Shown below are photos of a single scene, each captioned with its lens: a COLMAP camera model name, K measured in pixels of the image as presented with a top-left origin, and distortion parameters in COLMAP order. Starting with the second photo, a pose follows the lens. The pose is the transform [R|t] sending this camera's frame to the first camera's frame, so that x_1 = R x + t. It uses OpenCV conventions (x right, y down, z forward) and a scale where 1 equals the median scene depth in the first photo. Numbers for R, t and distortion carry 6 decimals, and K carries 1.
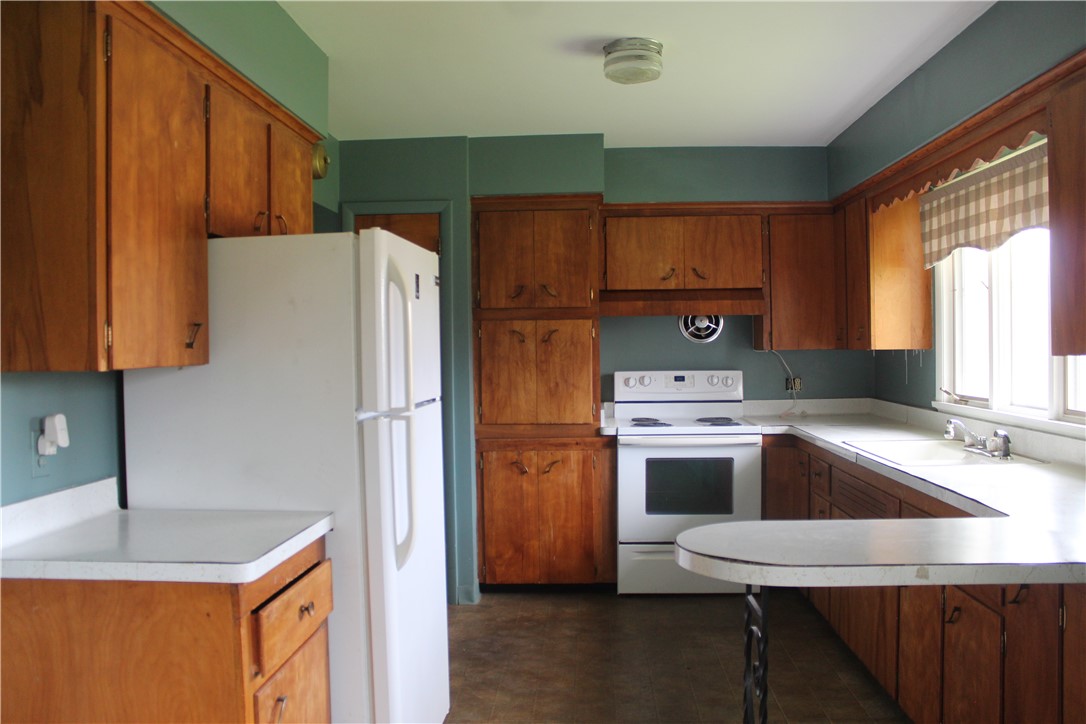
lens RADIAL K [[888.0, 0, 543.0], [0, 888.0, 362.0], [0, 0, 1]] dist [-0.172813, 0.144292]
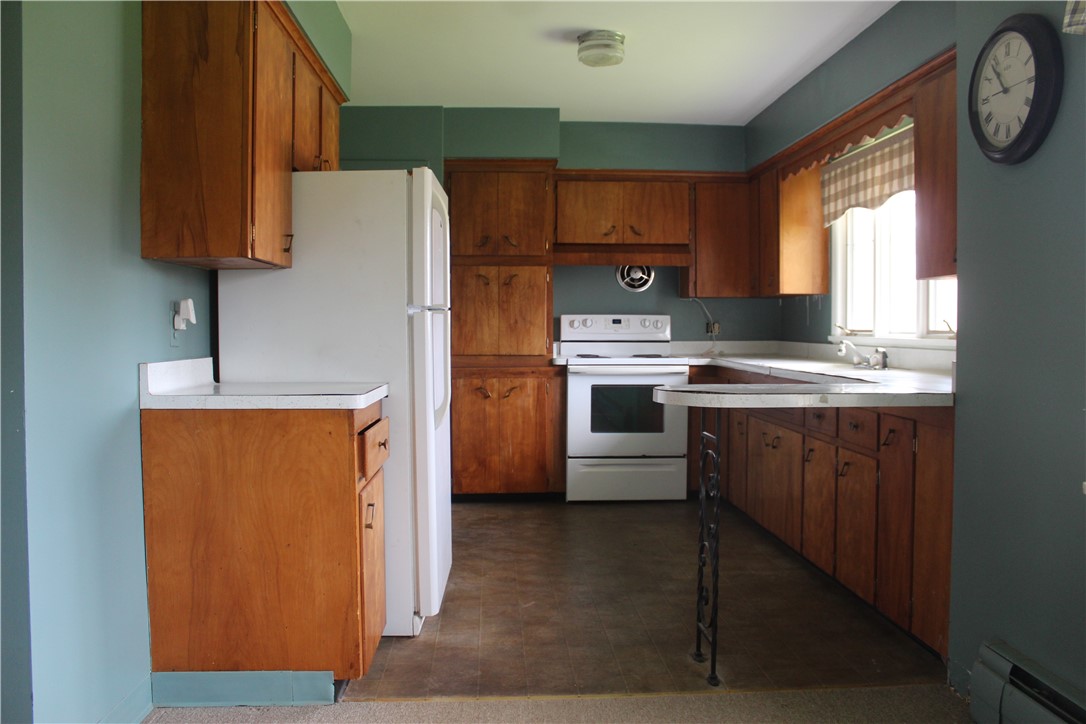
lens RADIAL K [[888.0, 0, 543.0], [0, 888.0, 362.0], [0, 0, 1]] dist [-0.172813, 0.144292]
pose [[0.993975, 0.008495, 0.109277, -0.090796], [-0.010682, 0.999754, 0.019447, 0.066051], [-0.109085, -0.020497, 0.993821, -0.197645]]
